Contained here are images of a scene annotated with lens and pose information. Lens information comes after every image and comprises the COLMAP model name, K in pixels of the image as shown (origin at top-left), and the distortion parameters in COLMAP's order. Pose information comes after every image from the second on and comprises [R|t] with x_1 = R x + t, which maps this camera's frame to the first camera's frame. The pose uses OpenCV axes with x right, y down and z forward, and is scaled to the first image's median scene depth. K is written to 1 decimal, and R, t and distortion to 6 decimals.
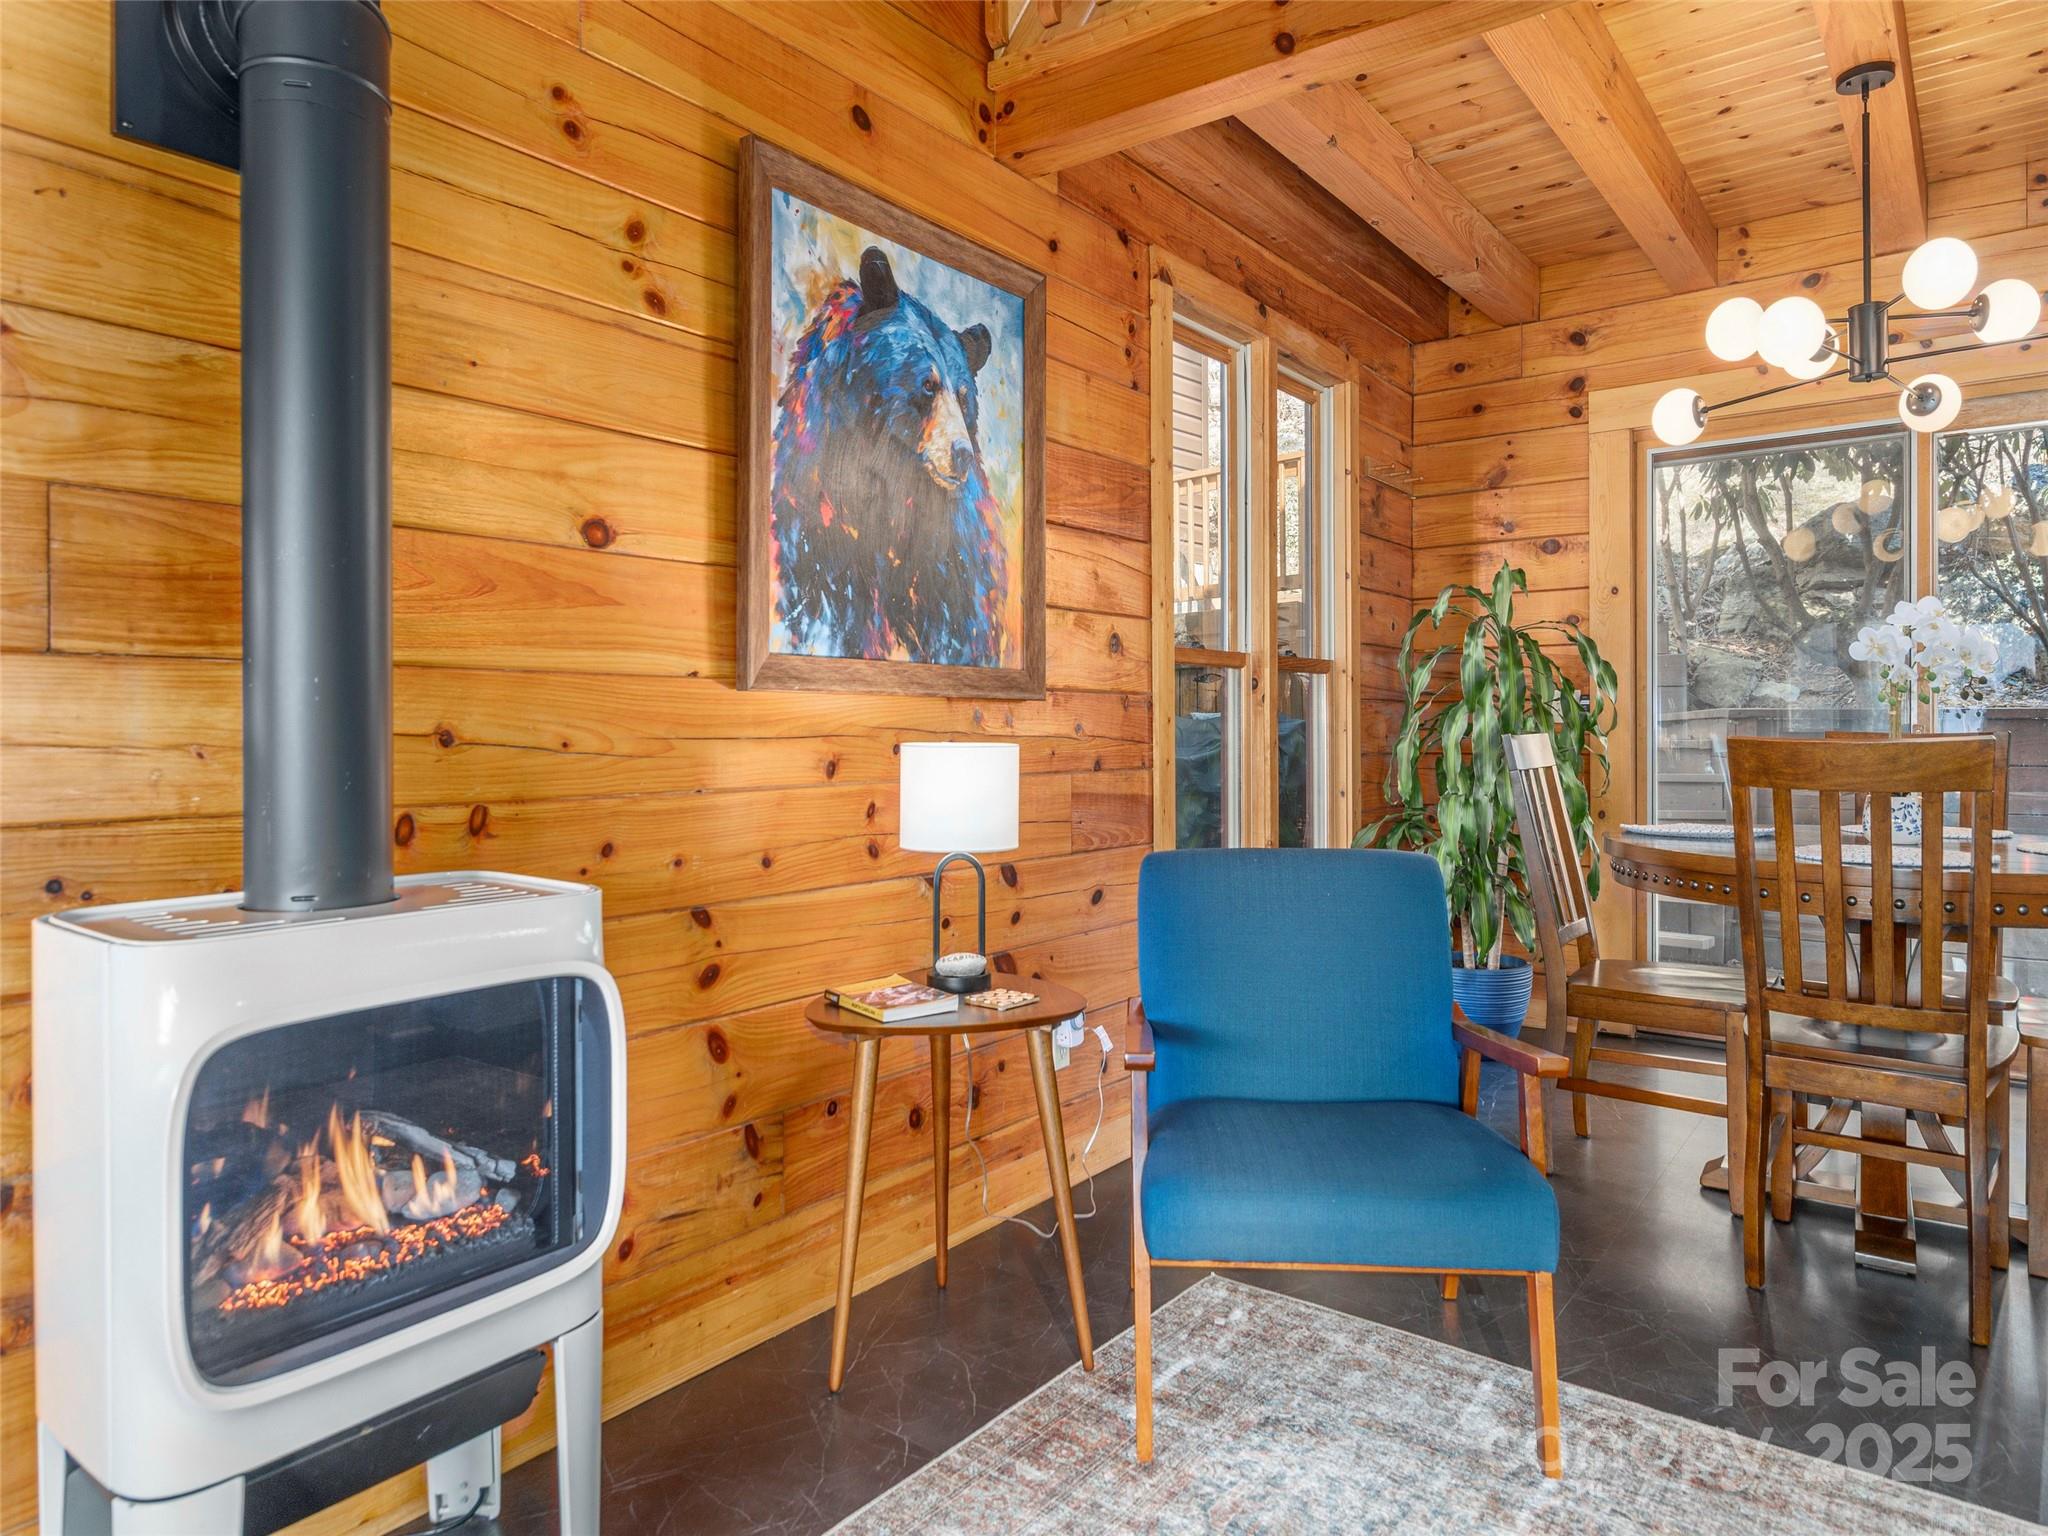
lens RADIAL K [[1258.2, 0, 1013.7], [0, 1258.2, 729.5], [0, 0, 1]] dist [-0.000900, -0.000538]
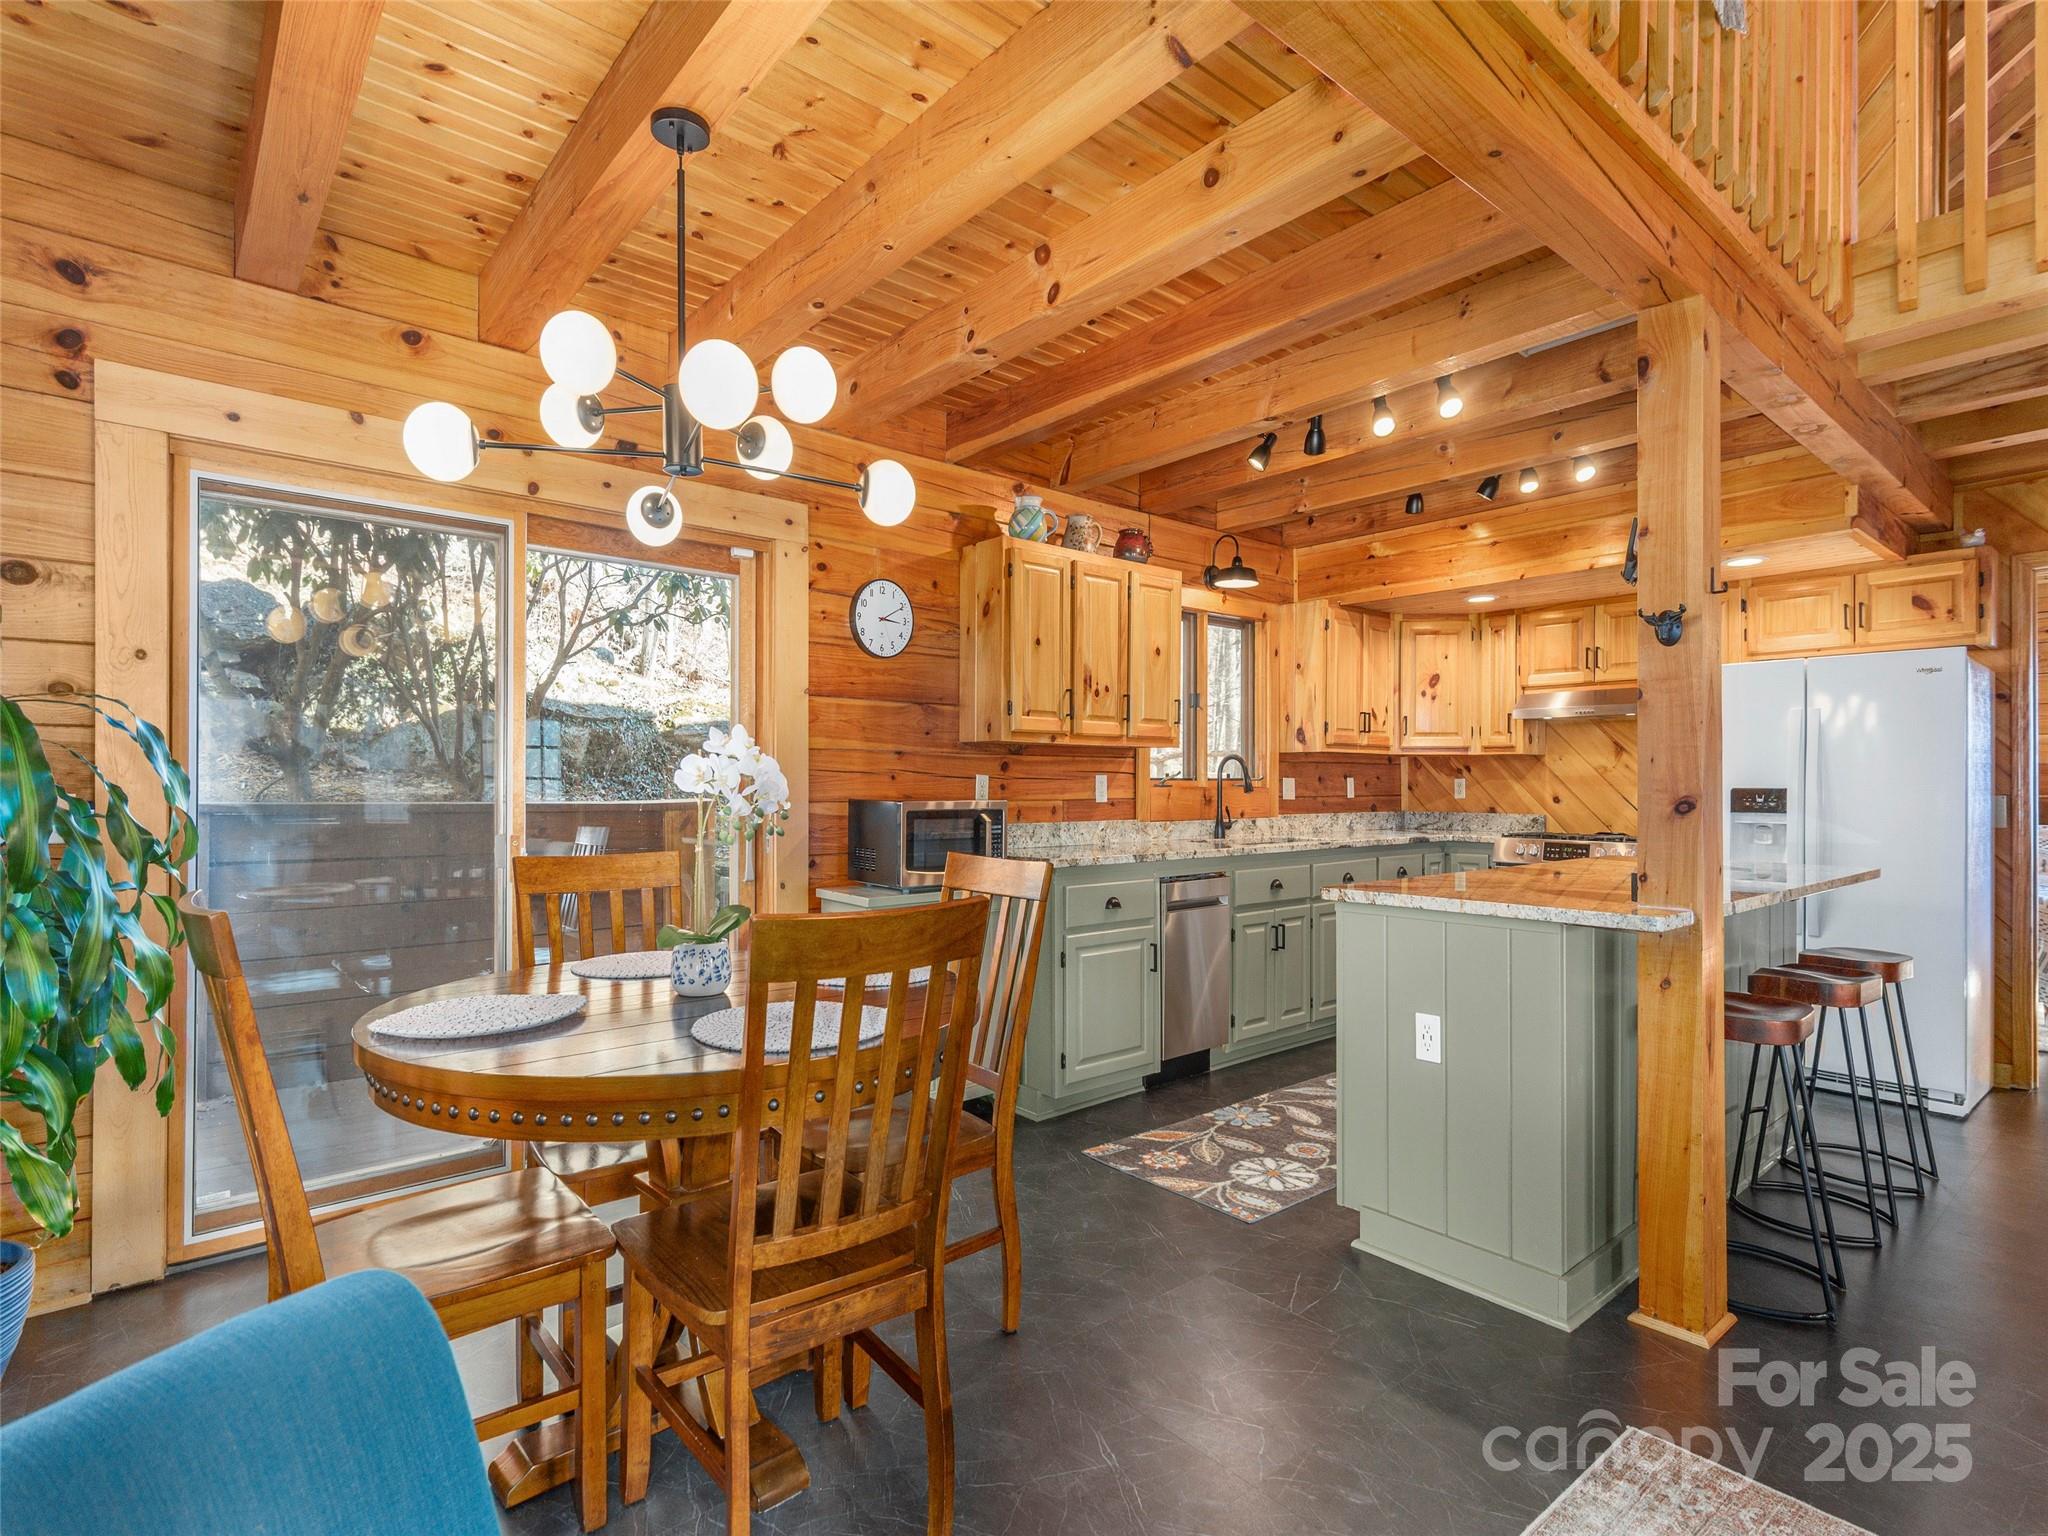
lens RADIAL K [[1016.9, 0, 1013.7], [0, 1016.9, 782.0], [0, 0, 1]] dist [0.007431, 0.000551]
pose [[0.209979, 0.008637, 0.977668, 0.031728], [-0.004420, 0.999959, -0.007885, -0.057061], [-0.977696, -0.002666, 0.210008, 0.625692]]
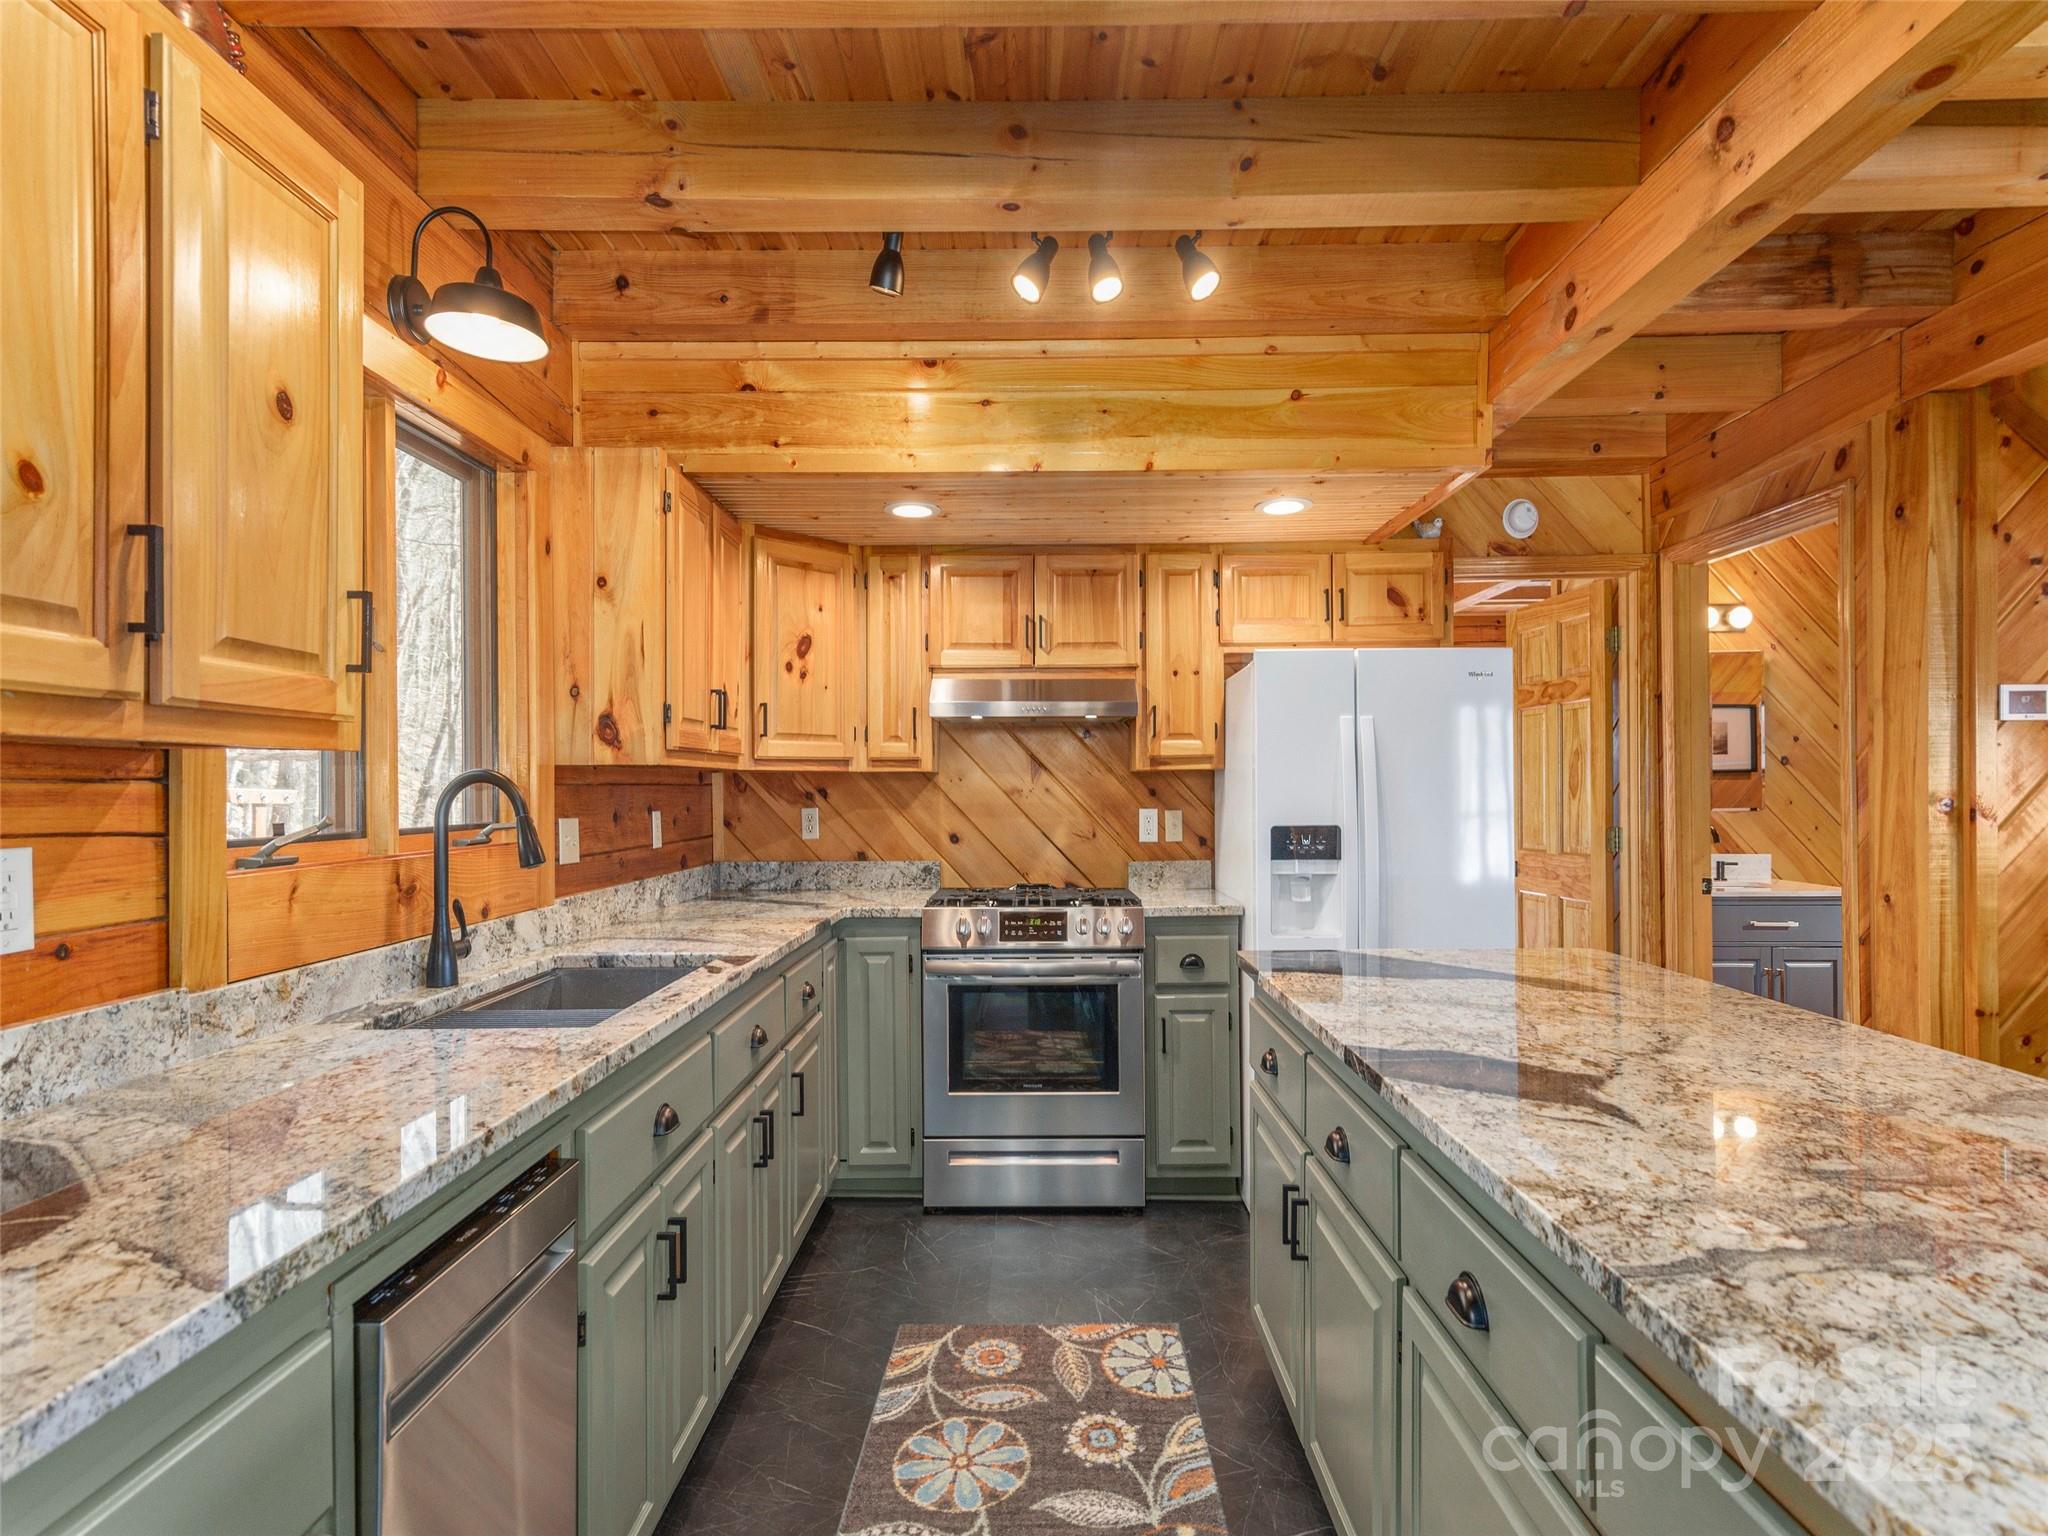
lens RADIAL K [[1012.4, 0, 1026.2], [0, 1012.4, 789.4], [0, 0, 1]] dist [0.012614, 0.000199]
pose [[-0.608050, 0.009685, 0.793840, 1.089058], [0.009350, 0.999944, -0.005038, -0.101360], [-0.793844, 0.004359, -0.608106, 0.755163]]
